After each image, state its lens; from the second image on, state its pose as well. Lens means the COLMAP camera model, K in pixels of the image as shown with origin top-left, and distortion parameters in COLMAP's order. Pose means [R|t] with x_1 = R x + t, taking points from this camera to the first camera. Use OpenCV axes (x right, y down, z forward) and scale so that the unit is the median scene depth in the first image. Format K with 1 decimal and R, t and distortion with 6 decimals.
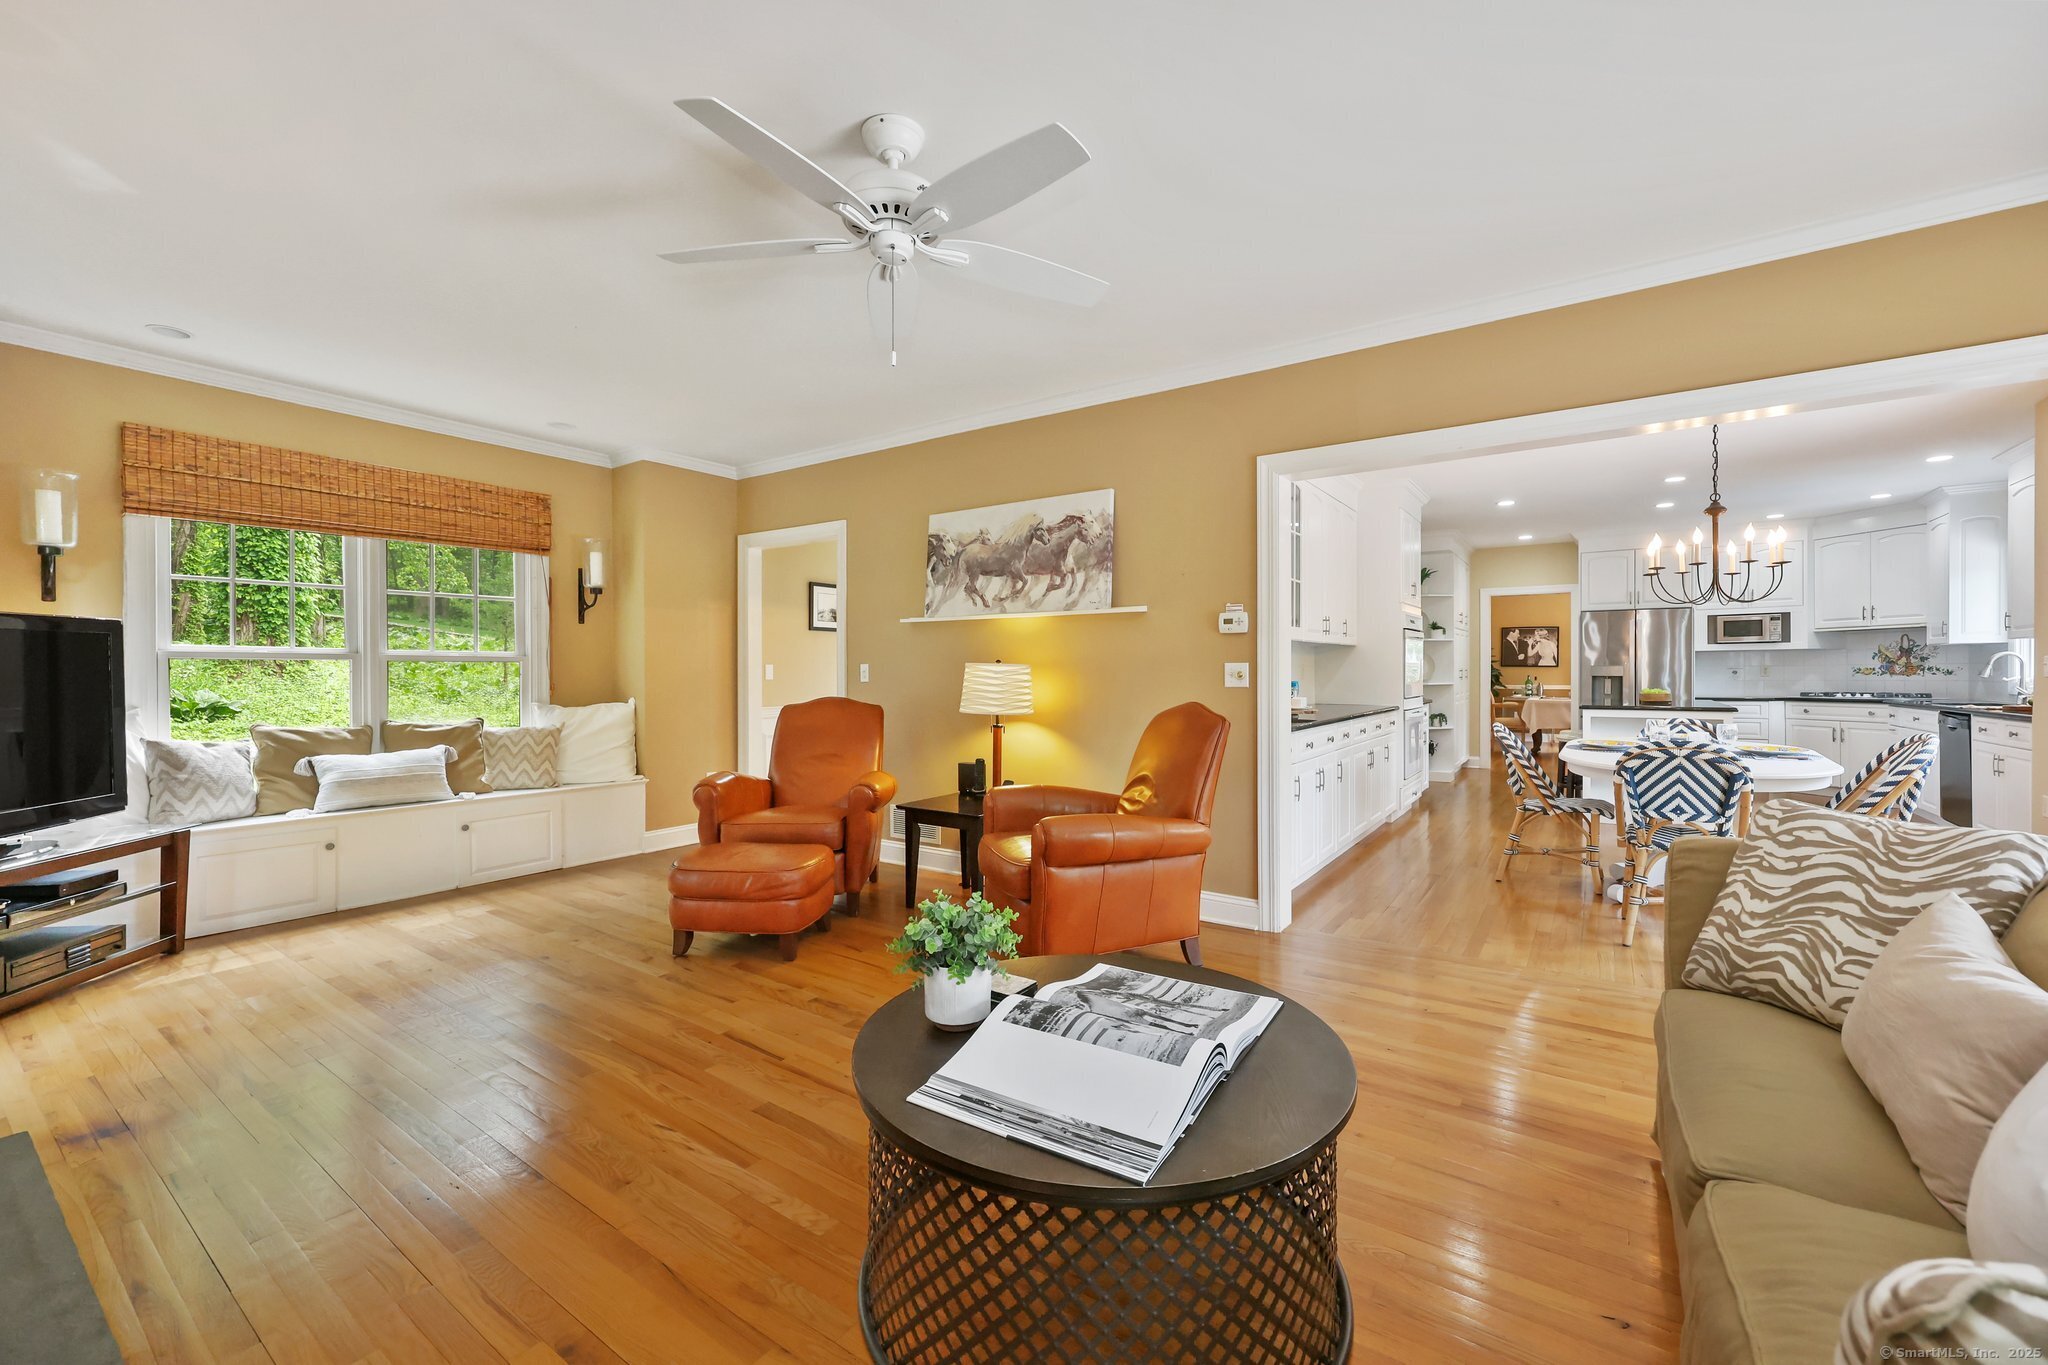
lens RADIAL K [[826.7, 0, 1026.9], [0, 826.7, 671.1], [0, 0, 1]] dist [-0.003629, -0.000029]
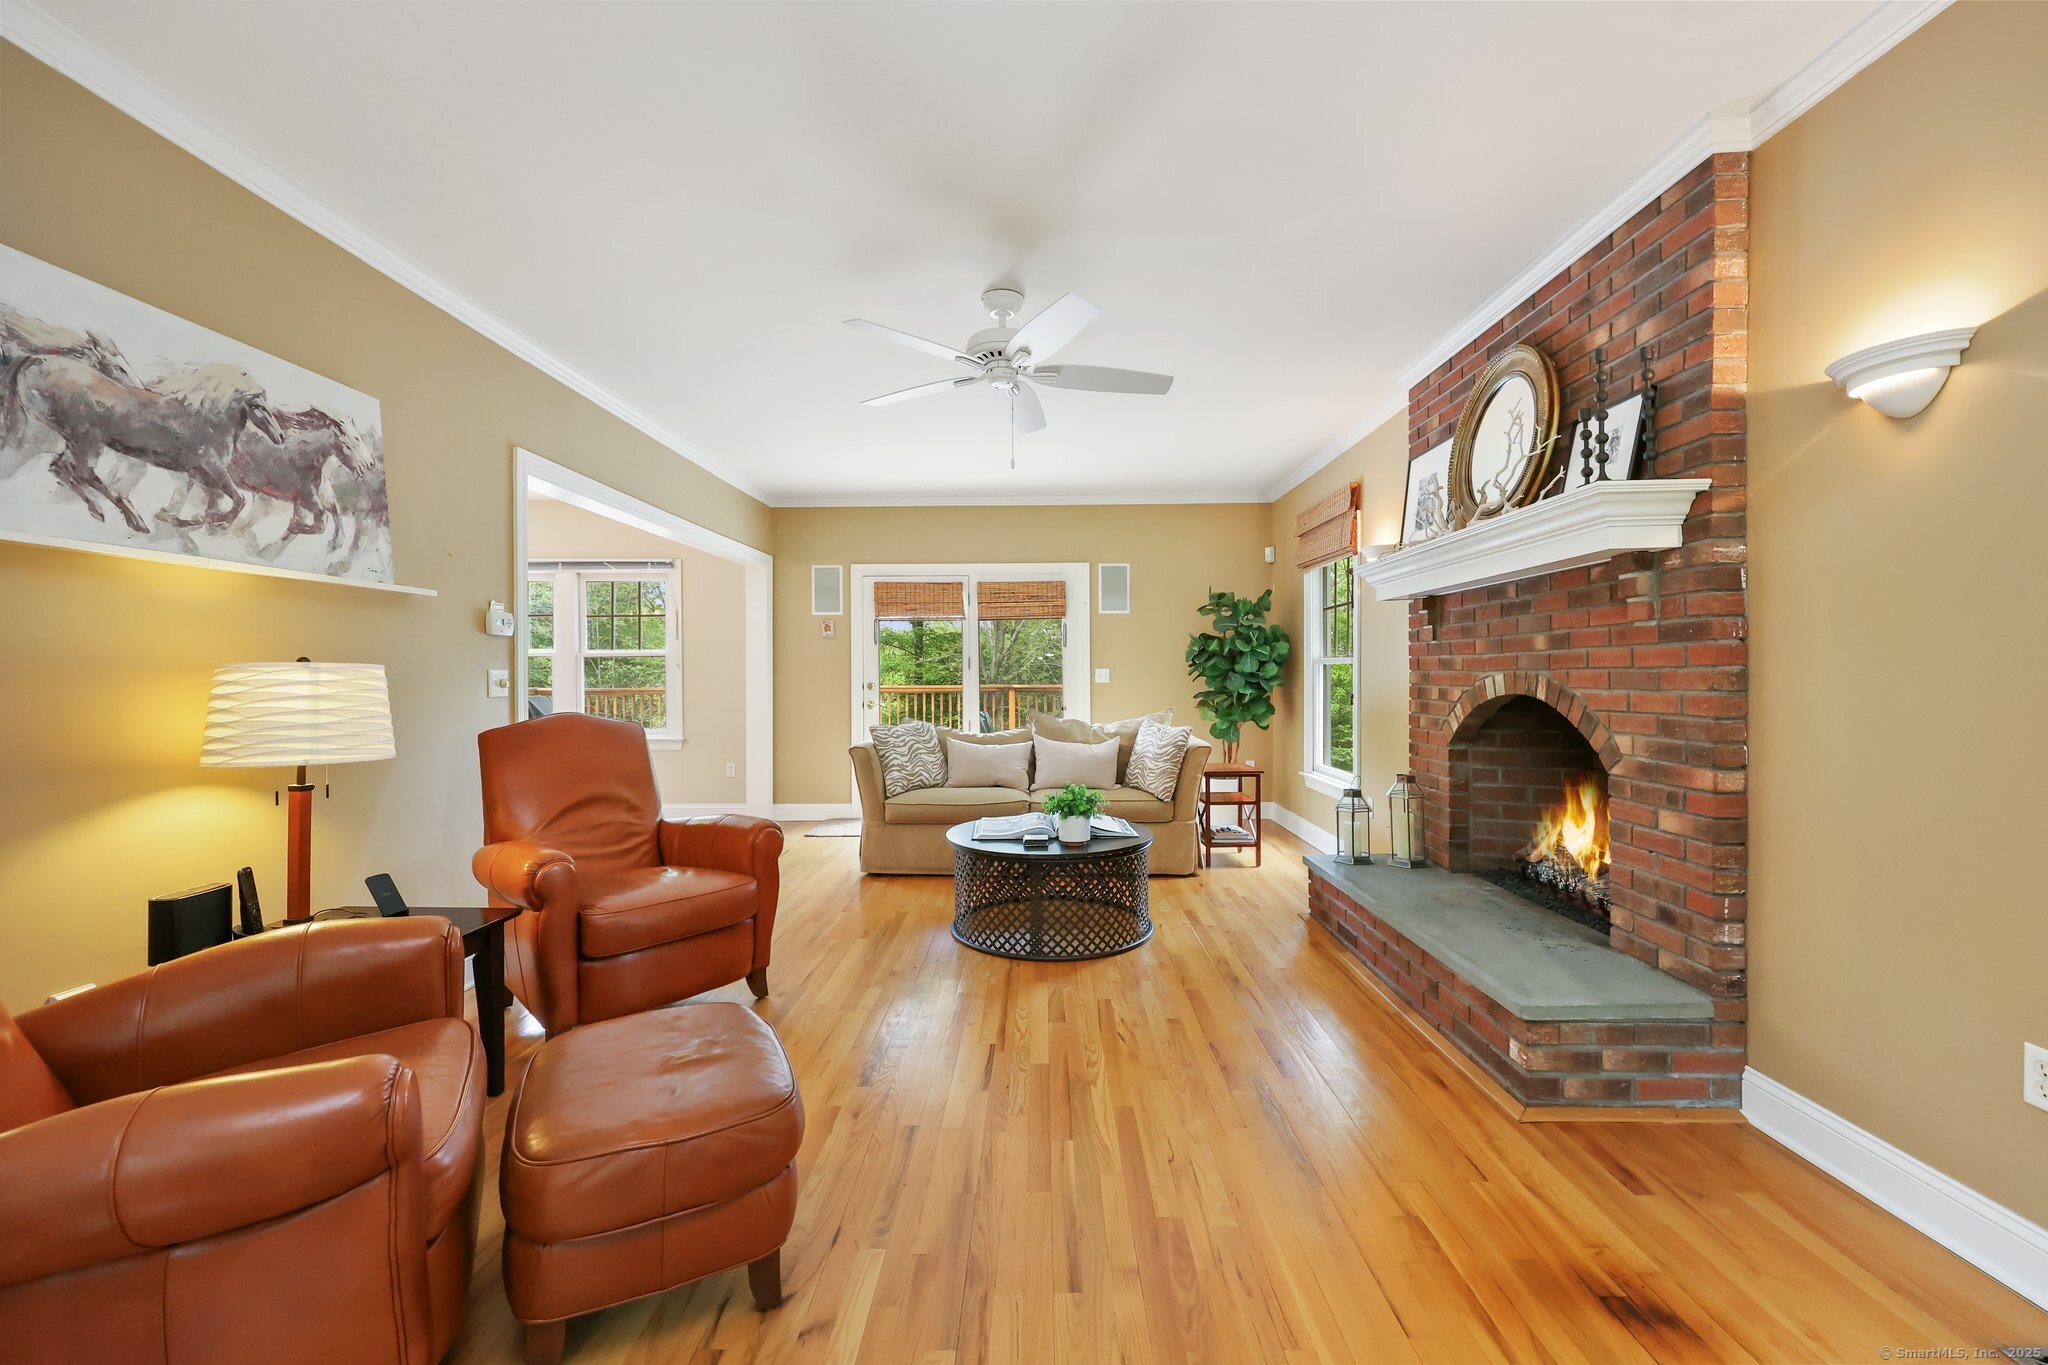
lens RADIAL K [[826.7, 0, 1032.0], [0, 826.7, 679.2], [0, 0, 1]] dist [-0.003629, -0.000029]
pose [[-0.563365, 0.000963, 0.826207, -0.690386], [0.005238, 0.999983, 0.002406, 0.001158], [-0.826191, 0.005683, -0.563361, 0.894808]]
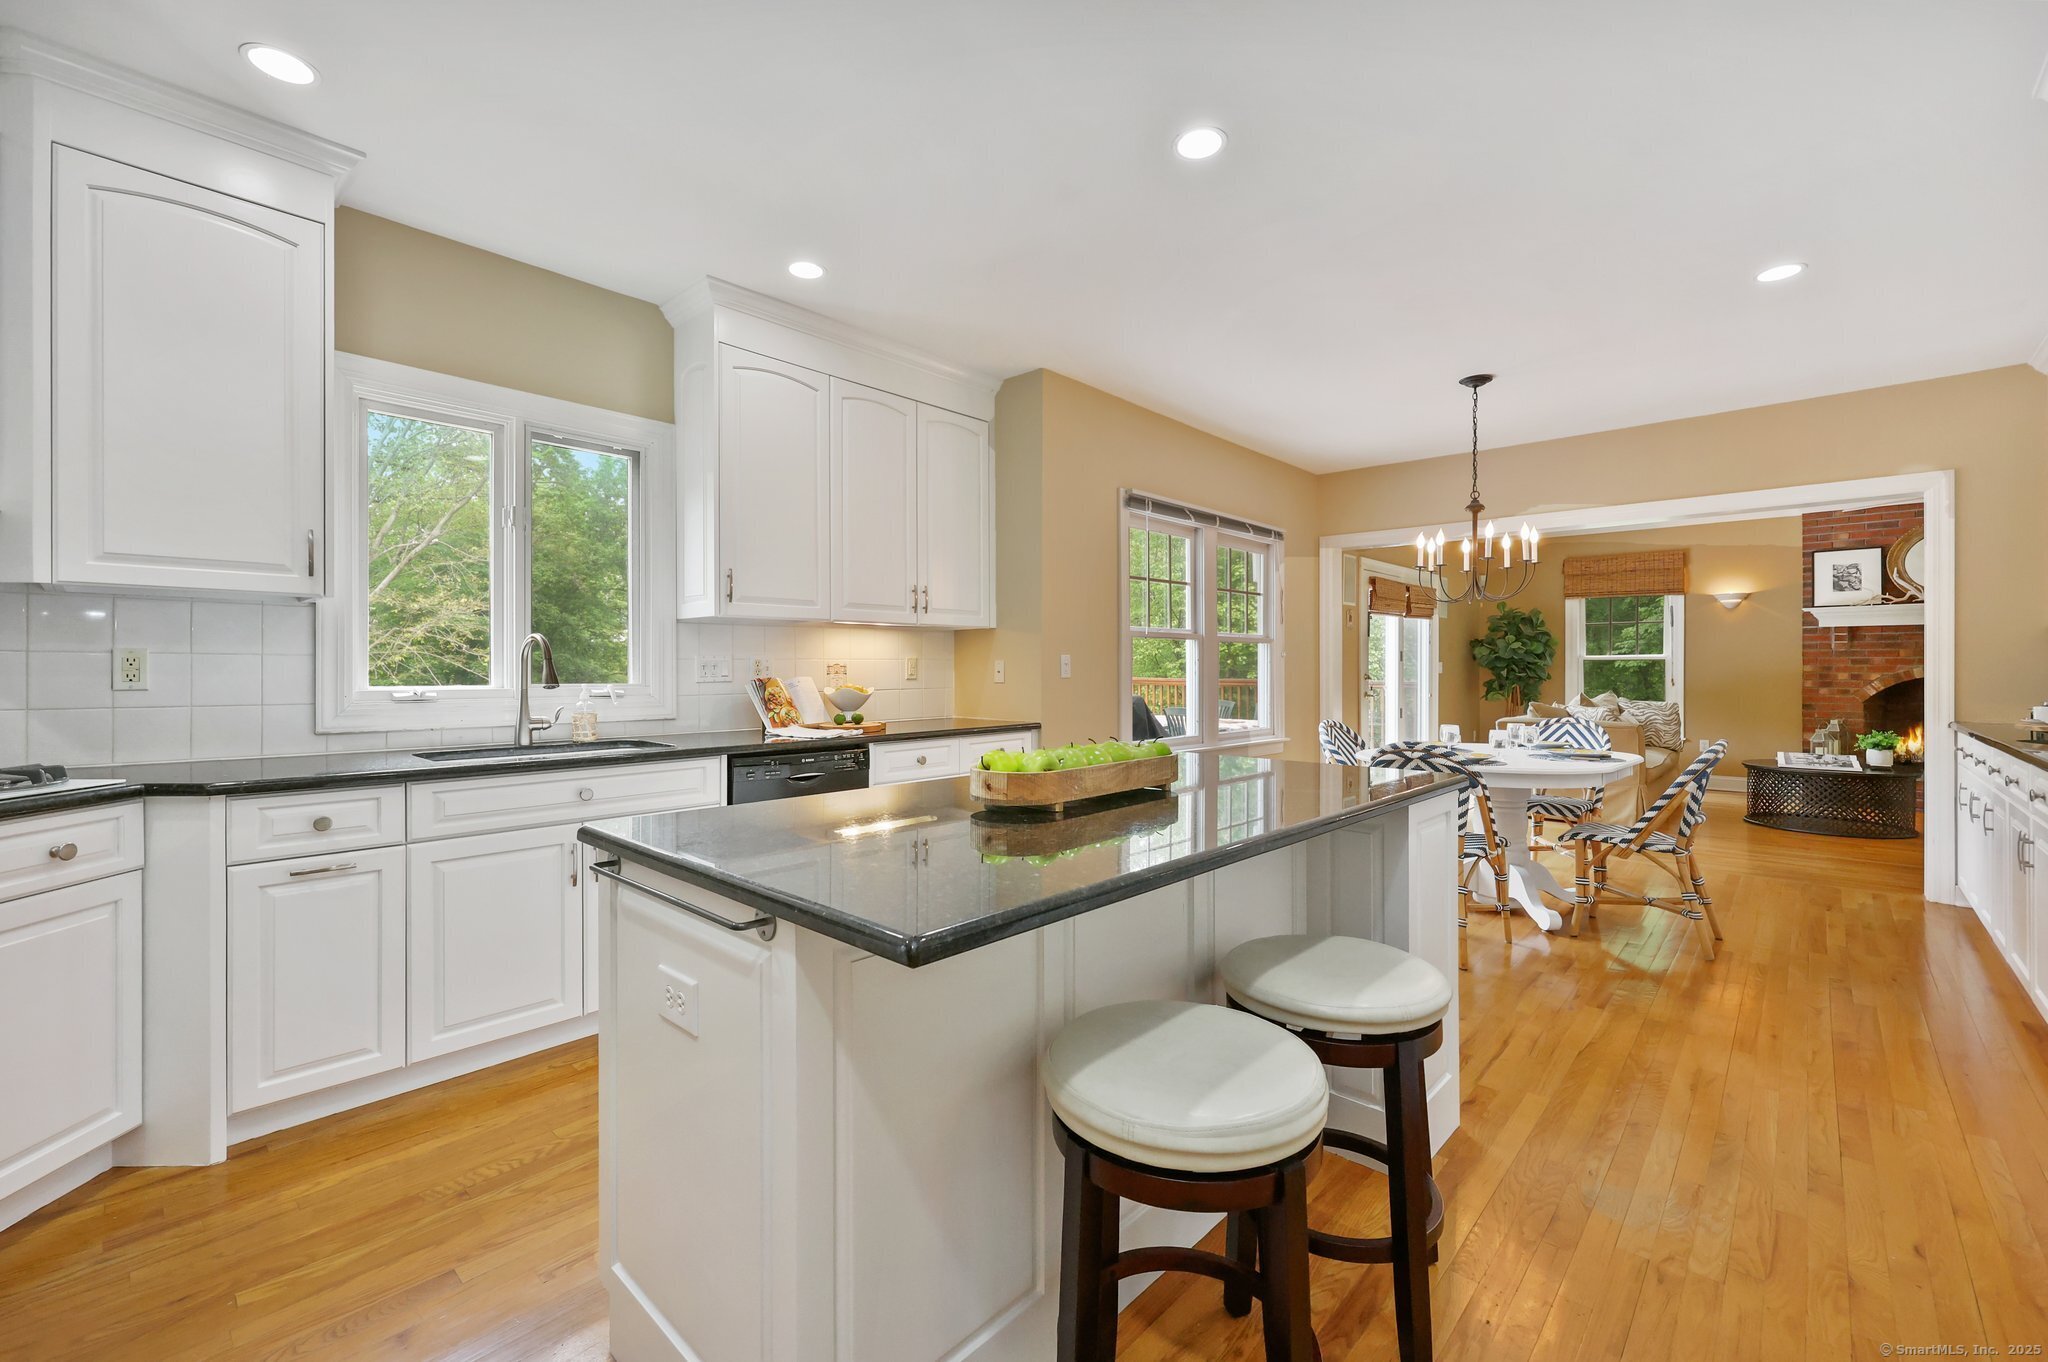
lens RADIAL K [[826.7, 0, 1028.8], [0, 826.7, 668.5], [0, 0, 1]] dist [-0.003629, -0.000029]
pose [[-0.987802, 0.004667, 0.155646, 1.143189], [0.004806, 0.999988, 0.000521, -0.004478], [-0.155642, 0.001263, -0.987813, 1.957315]]
